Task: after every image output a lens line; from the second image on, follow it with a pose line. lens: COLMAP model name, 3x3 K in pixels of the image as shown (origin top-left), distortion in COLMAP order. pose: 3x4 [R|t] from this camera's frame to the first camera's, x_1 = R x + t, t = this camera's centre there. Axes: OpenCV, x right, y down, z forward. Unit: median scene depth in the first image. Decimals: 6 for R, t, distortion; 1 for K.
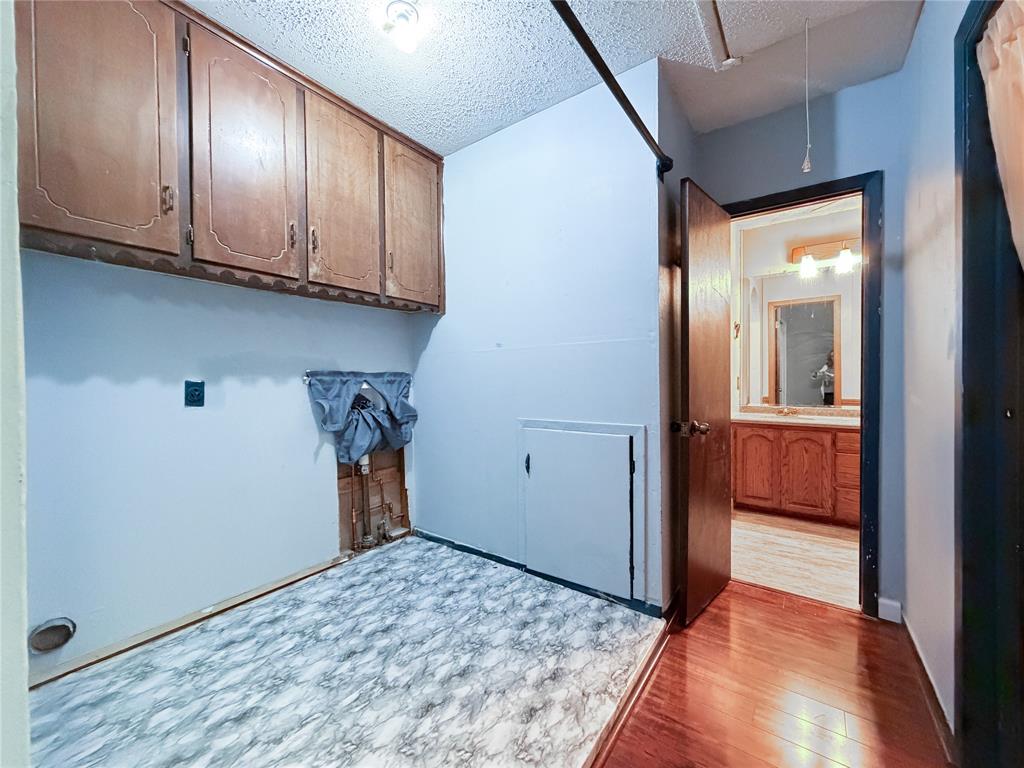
lens RADIAL K [[413.6, 0, 509.8], [0, 413.6, 384.5], [0, 0, 1]] dist [0.001390, 0.000068]
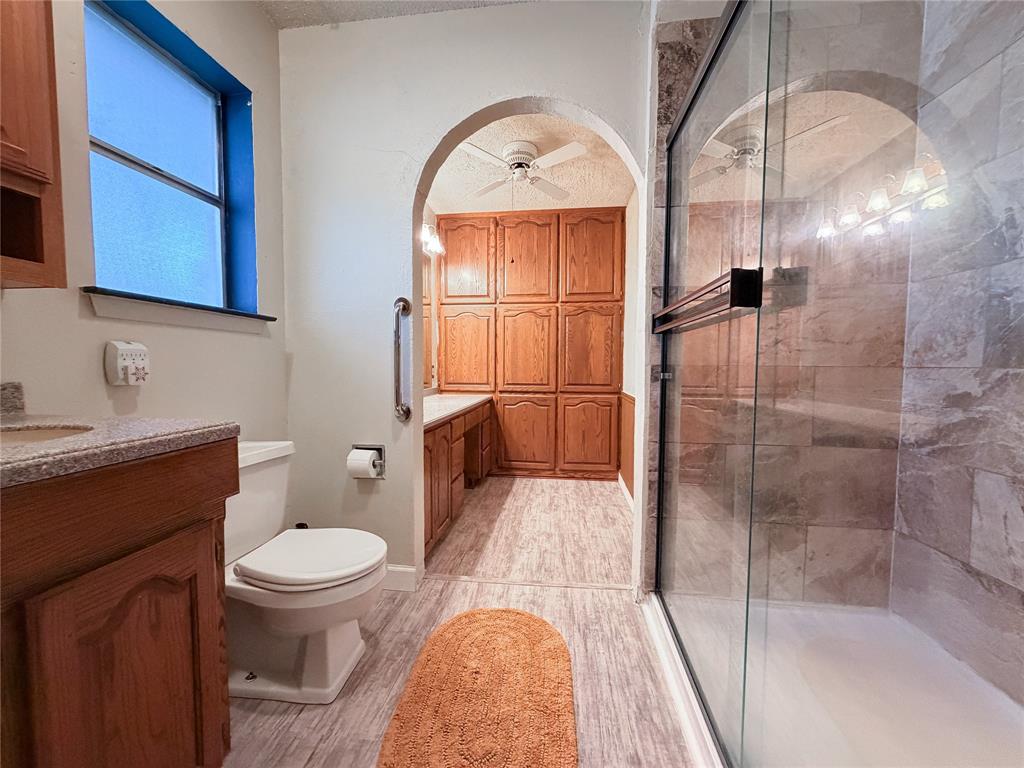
lens RADIAL K [[413.6, 0, 511.9], [0, 413.6, 386.8], [0, 0, 1]] dist [0.001390, 0.000068]
pose [[-0.476625, -0.045287, 0.877940, -0.018777], [0.005030, 0.998515, 0.054237, -0.004855], [-0.879092, 0.030267, -0.475690, 1.451207]]
